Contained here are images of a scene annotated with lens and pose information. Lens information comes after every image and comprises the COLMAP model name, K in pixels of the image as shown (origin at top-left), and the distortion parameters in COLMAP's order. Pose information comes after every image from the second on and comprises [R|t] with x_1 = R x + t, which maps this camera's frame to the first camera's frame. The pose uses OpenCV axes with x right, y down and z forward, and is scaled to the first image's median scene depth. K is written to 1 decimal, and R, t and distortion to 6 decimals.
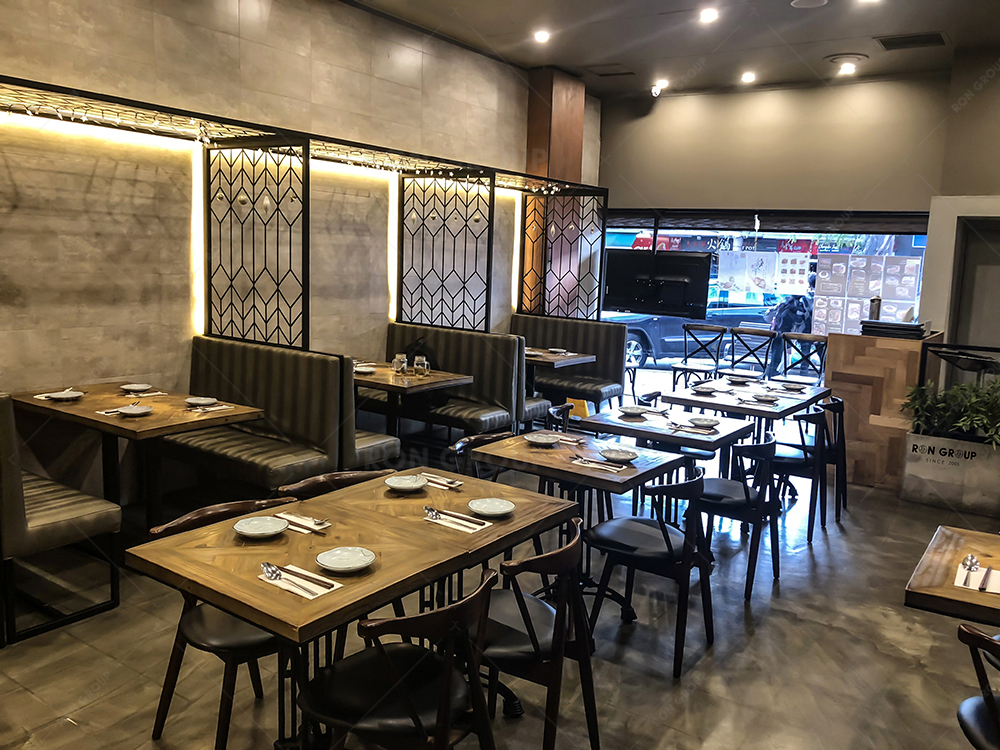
lens RADIAL K [[810.5, 0, 502.9], [0, 810.5, 351.7], [0, 0, 1]] dist [0.033539, -0.001646]
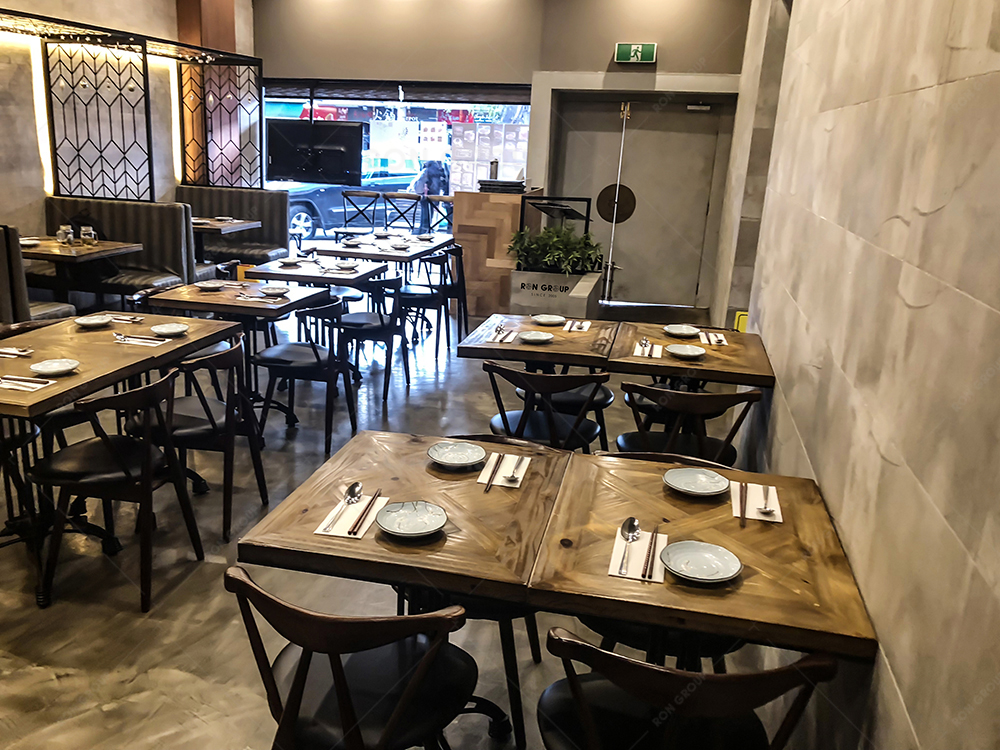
lens RADIAL K [[820.3, 0, 402.8], [0, 820.3, 345.6], [0, 0, 1]] dist [0.070812, -0.097115]
pose [[0.962398, -0.077657, 0.260307, -0.000797], [0.040248, 0.988454, 0.146081, 0.015548], [-0.268646, -0.130111, 0.954411, -0.111951]]
